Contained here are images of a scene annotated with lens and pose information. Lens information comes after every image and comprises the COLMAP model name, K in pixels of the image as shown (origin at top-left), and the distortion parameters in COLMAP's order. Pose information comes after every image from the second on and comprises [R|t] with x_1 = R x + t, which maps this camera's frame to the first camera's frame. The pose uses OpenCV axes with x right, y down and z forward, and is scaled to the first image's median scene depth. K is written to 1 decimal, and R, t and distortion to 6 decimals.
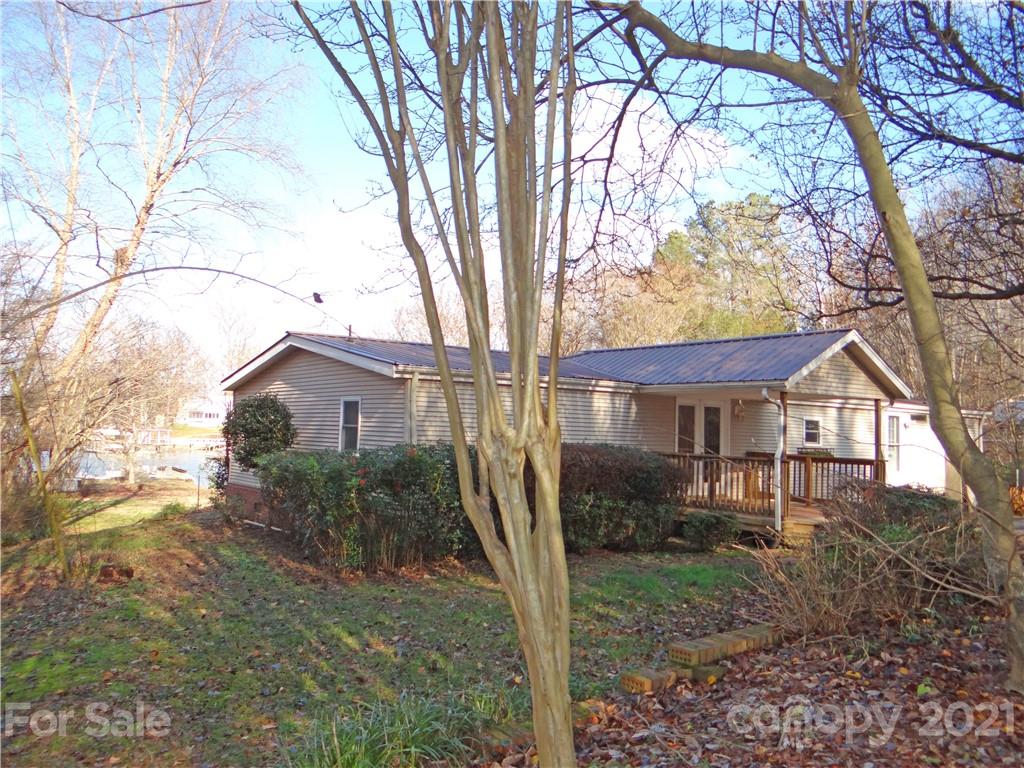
lens RADIAL K [[807.8, 0, 511.7], [0, 807.8, 379.8], [0, 0, 1]] dist [-0.008702, 0.007331]
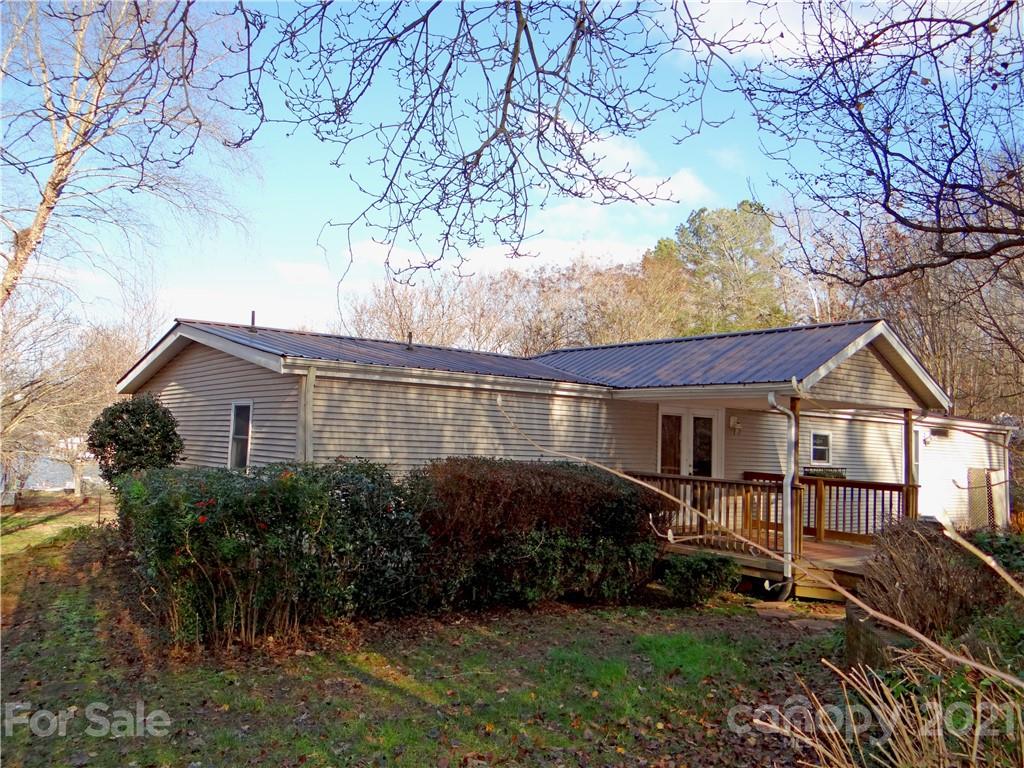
lens RADIAL K [[807.8, 0, 512.9], [0, 807.8, 387.9], [0, 0, 1]] dist [-0.008702, 0.007331]
pose [[0.999872, 0.008288, 0.013699, 0.050376], [-0.008228, 0.999956, -0.004472, 0.010369], [-0.013735, 0.004359, 0.999896, 0.209743]]
